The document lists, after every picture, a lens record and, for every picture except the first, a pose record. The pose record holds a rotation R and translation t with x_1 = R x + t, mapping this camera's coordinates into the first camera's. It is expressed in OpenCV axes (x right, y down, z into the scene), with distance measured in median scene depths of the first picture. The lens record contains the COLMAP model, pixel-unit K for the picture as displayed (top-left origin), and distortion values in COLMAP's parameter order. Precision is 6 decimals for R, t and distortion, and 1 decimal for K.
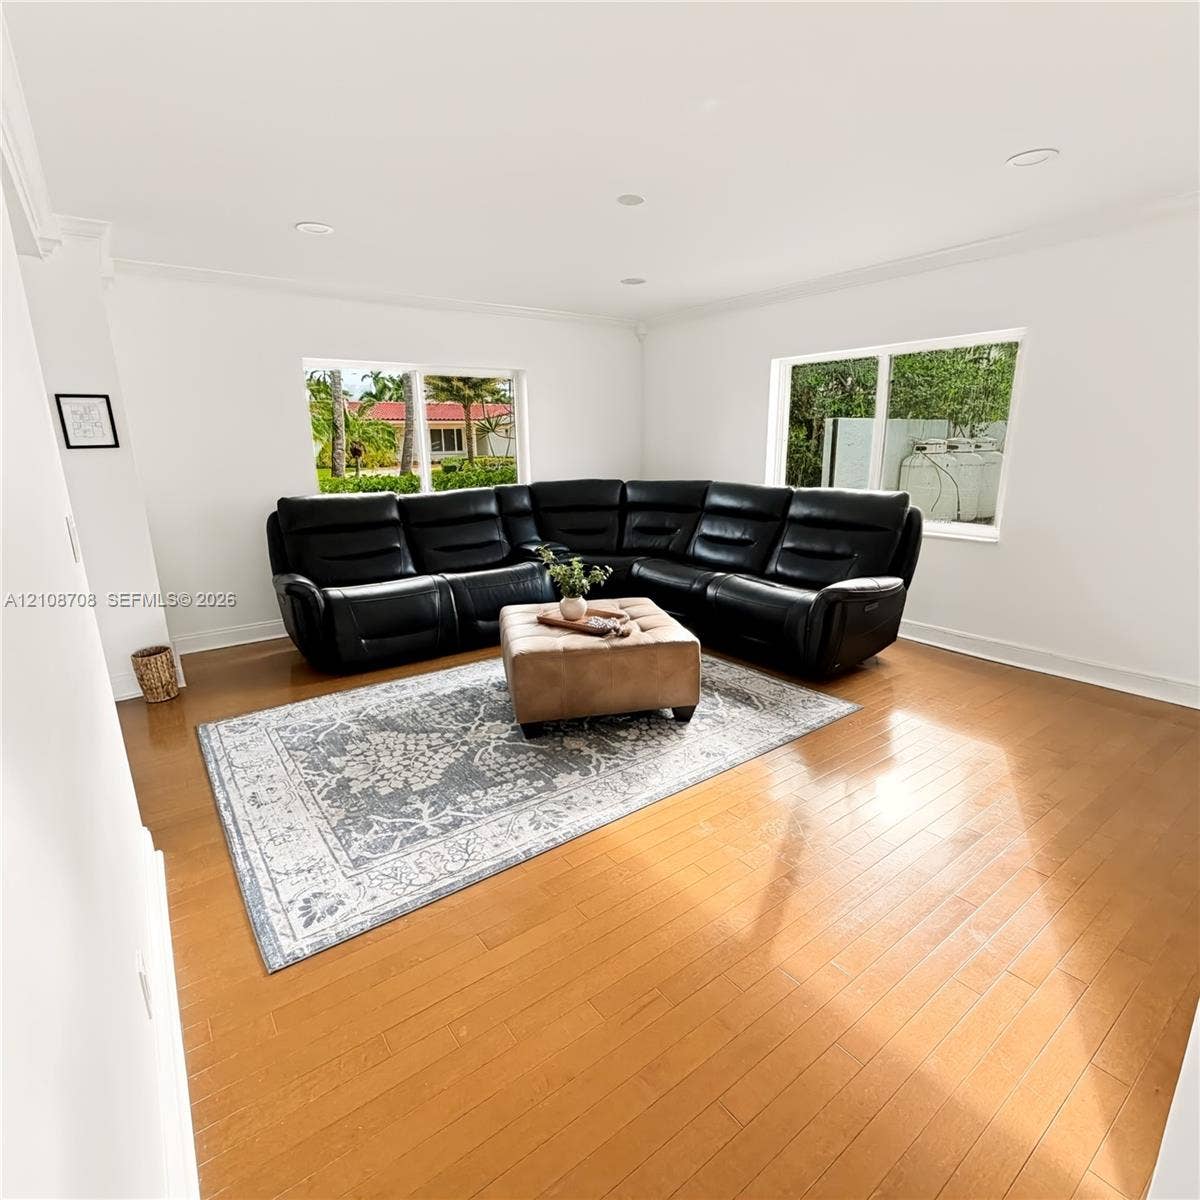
lens RADIAL K [[639.2, 0, 598.7], [0, 639.2, 602.3], [0, 0, 1]] dist [0.004031, -0.002277]
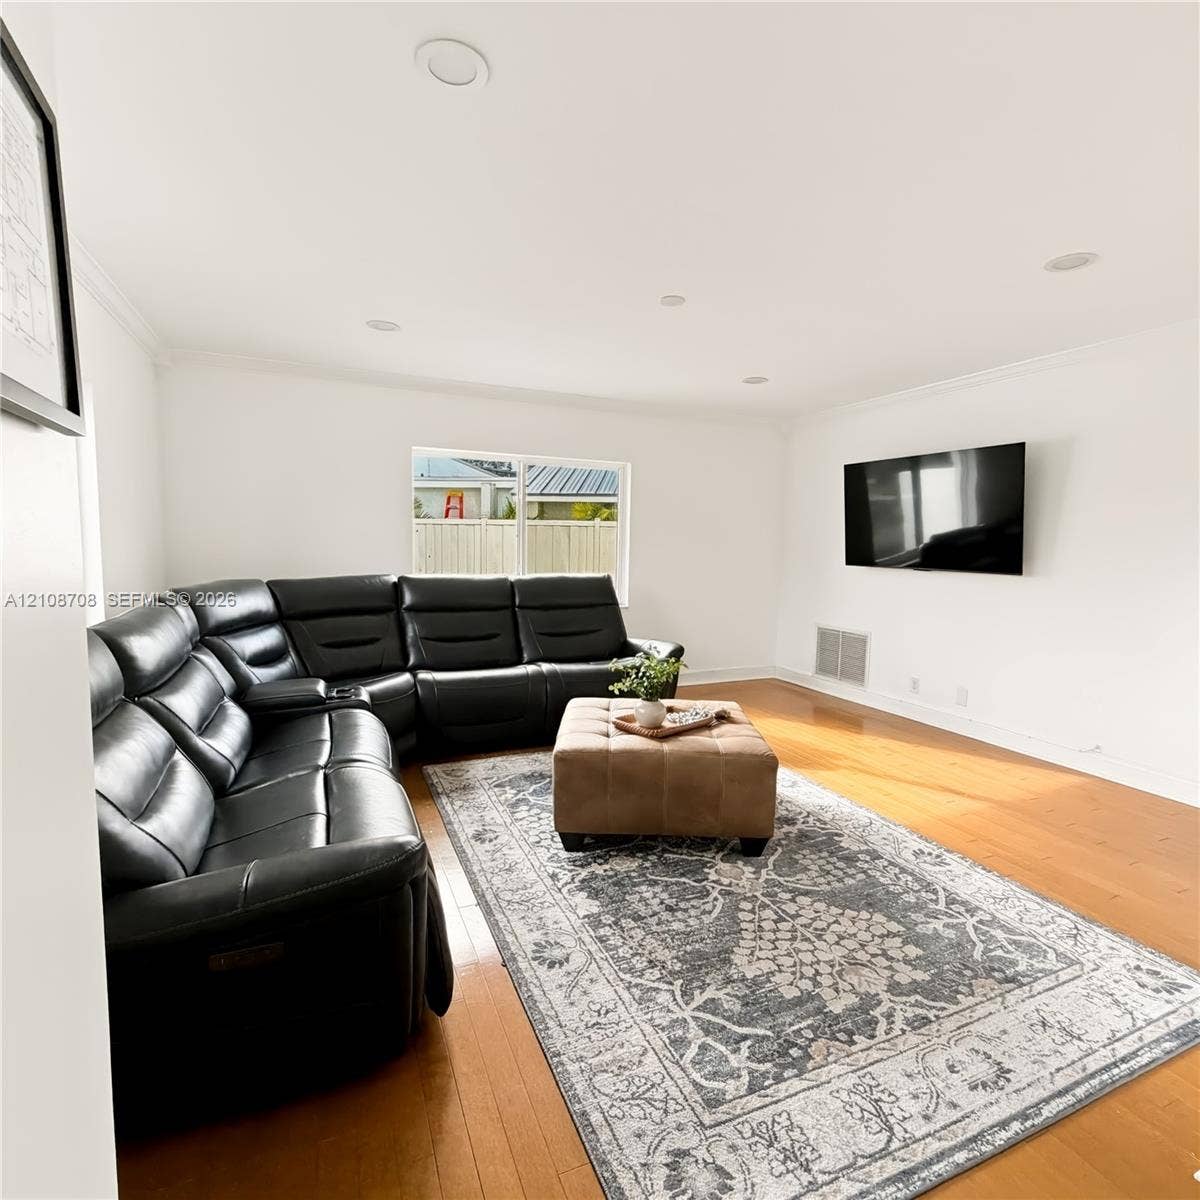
lens RADIAL K [[639.2, 0, 598.7], [0, 639.2, 602.3], [0, 0, 1]] dist [0.004031, -0.002277]
pose [[0.223578, -0.070771, 0.972113, -1.036478], [0.218707, 0.975571, 0.020722, -0.199585], [-0.949832, 0.207975, 0.233595, 0.984763]]
